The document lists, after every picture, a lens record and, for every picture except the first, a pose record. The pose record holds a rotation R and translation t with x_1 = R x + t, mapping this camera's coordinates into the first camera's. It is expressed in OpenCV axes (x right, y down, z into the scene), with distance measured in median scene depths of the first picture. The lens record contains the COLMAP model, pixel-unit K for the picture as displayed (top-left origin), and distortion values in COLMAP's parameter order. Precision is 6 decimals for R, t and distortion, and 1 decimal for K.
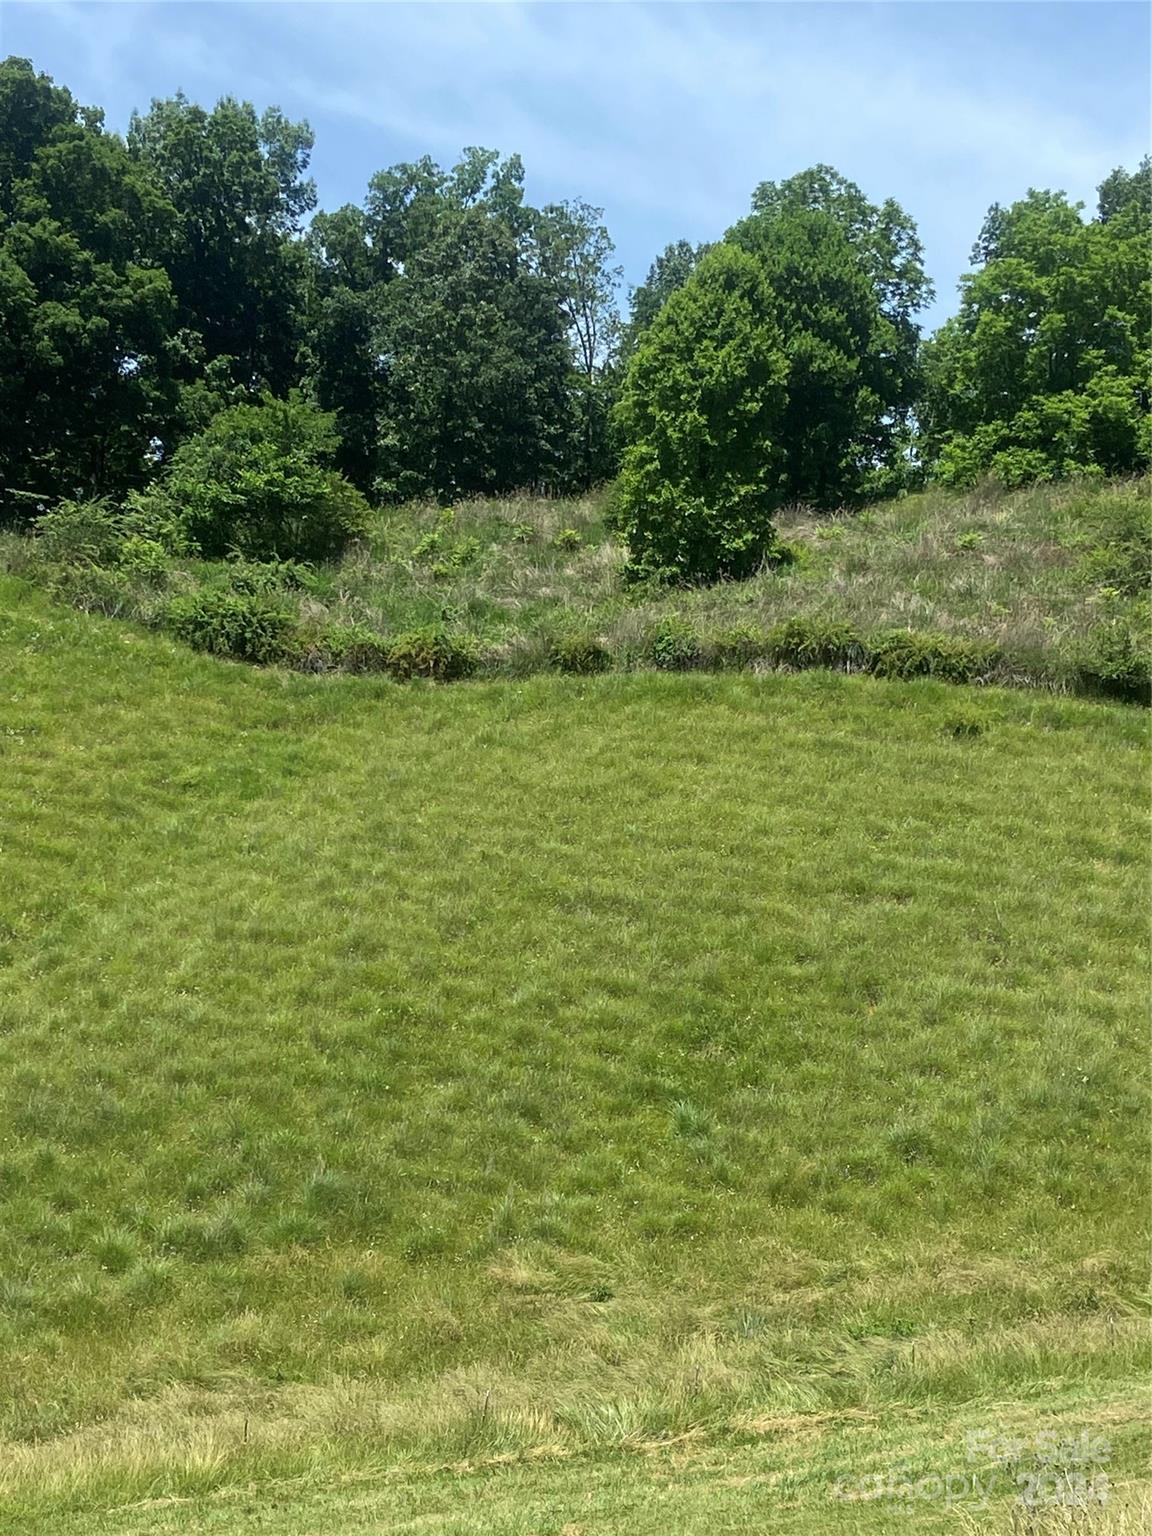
lens RADIAL K [[2414.9, 0, 569.8], [0, 2414.9, 766.5], [0, 0, 1]] dist [0.111620, 0.000000]
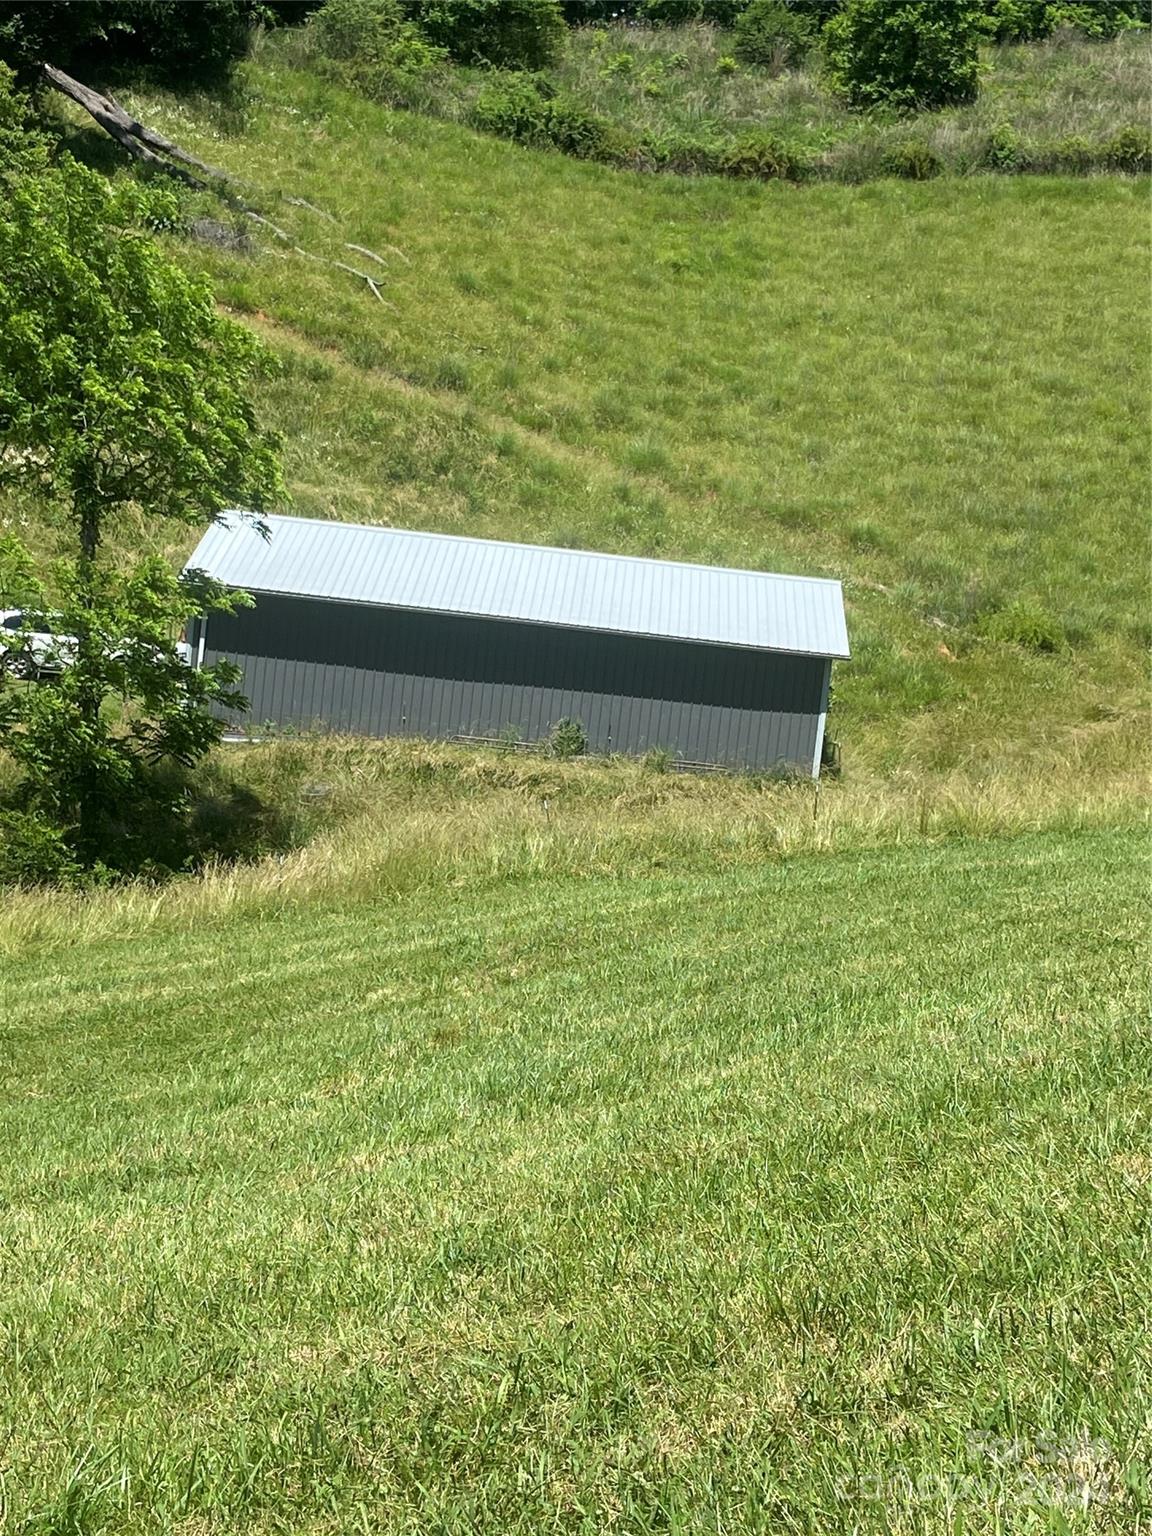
lens RADIAL K [[2414.9, 0, 564.9], [0, 2414.9, 756.3], [0, 0, 1]] dist [0.111620, 0.000000]
pose [[0.950317, -0.038419, 0.308903, -0.444962], [-0.005402, 0.990170, 0.139768, 0.059150], [-0.311236, -0.134493, 0.940768, -0.006290]]
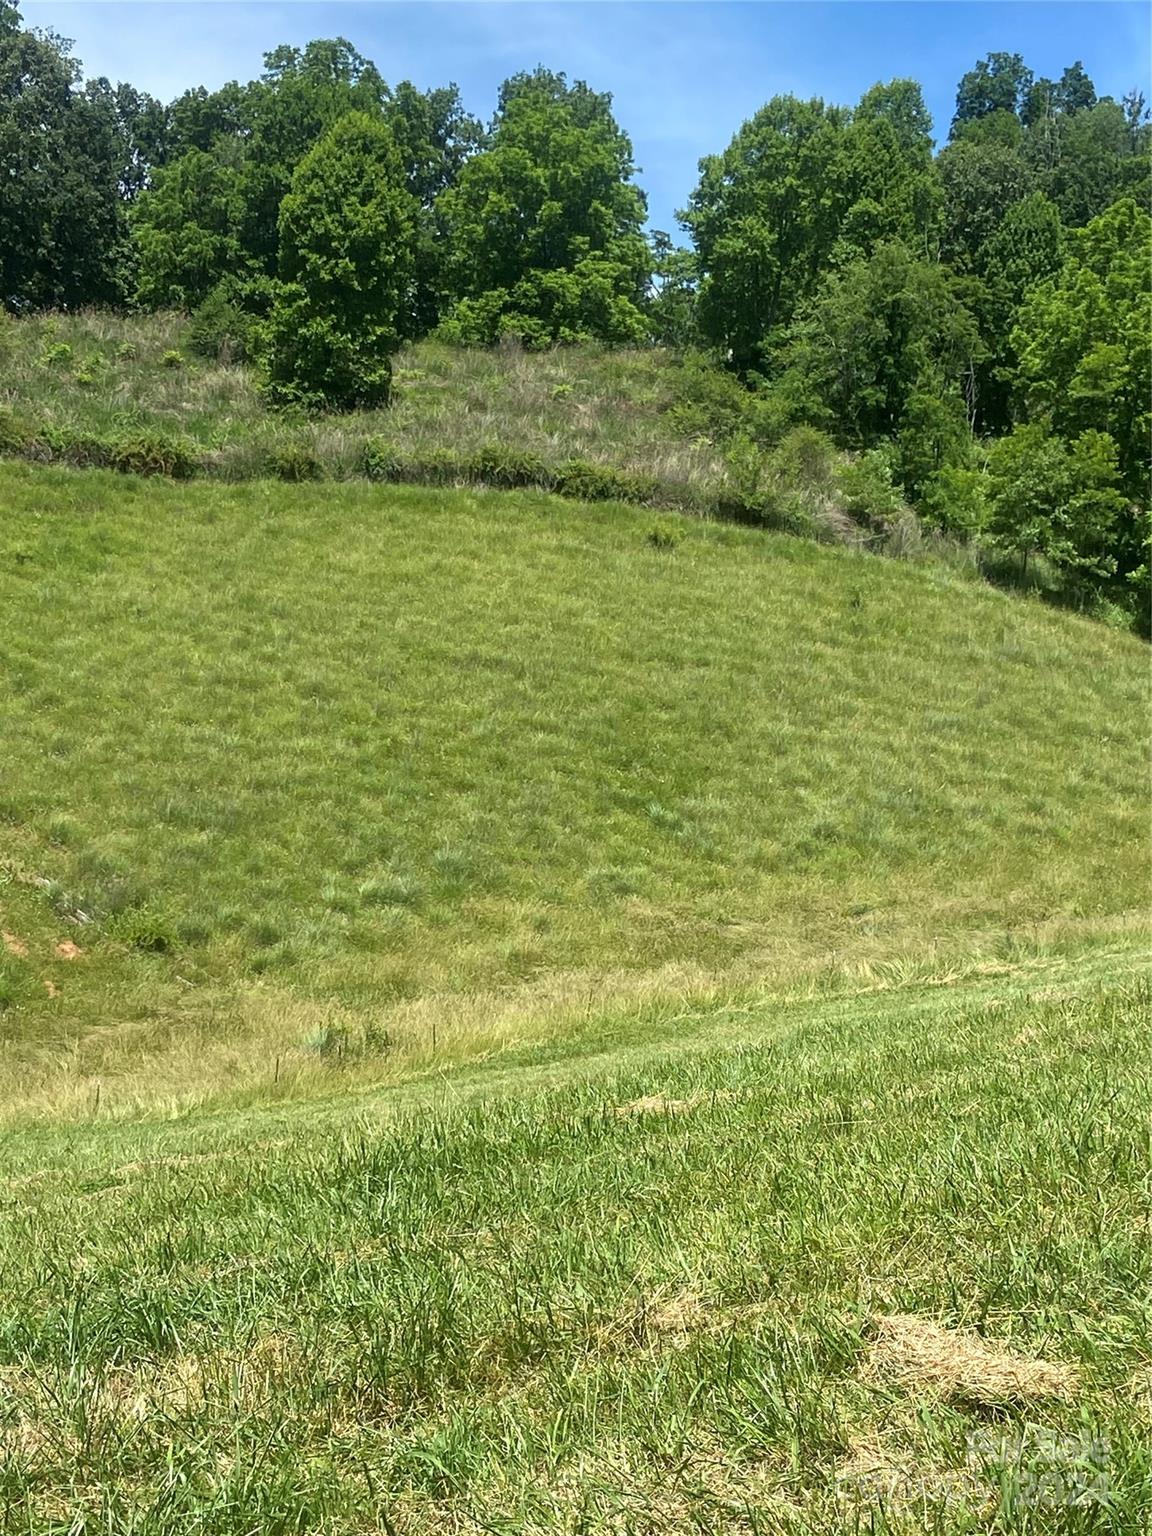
lens RADIAL K [[2414.9, 0, 574.9], [0, 2414.9, 778.4], [0, 0, 1]] dist [0.111620, 0.000000]
pose [[0.911435, 0.010282, 0.411315, -0.318969], [-0.037154, 0.997660, 0.057390, 0.029608], [-0.409763, -0.067589, 0.909685, -0.111995]]
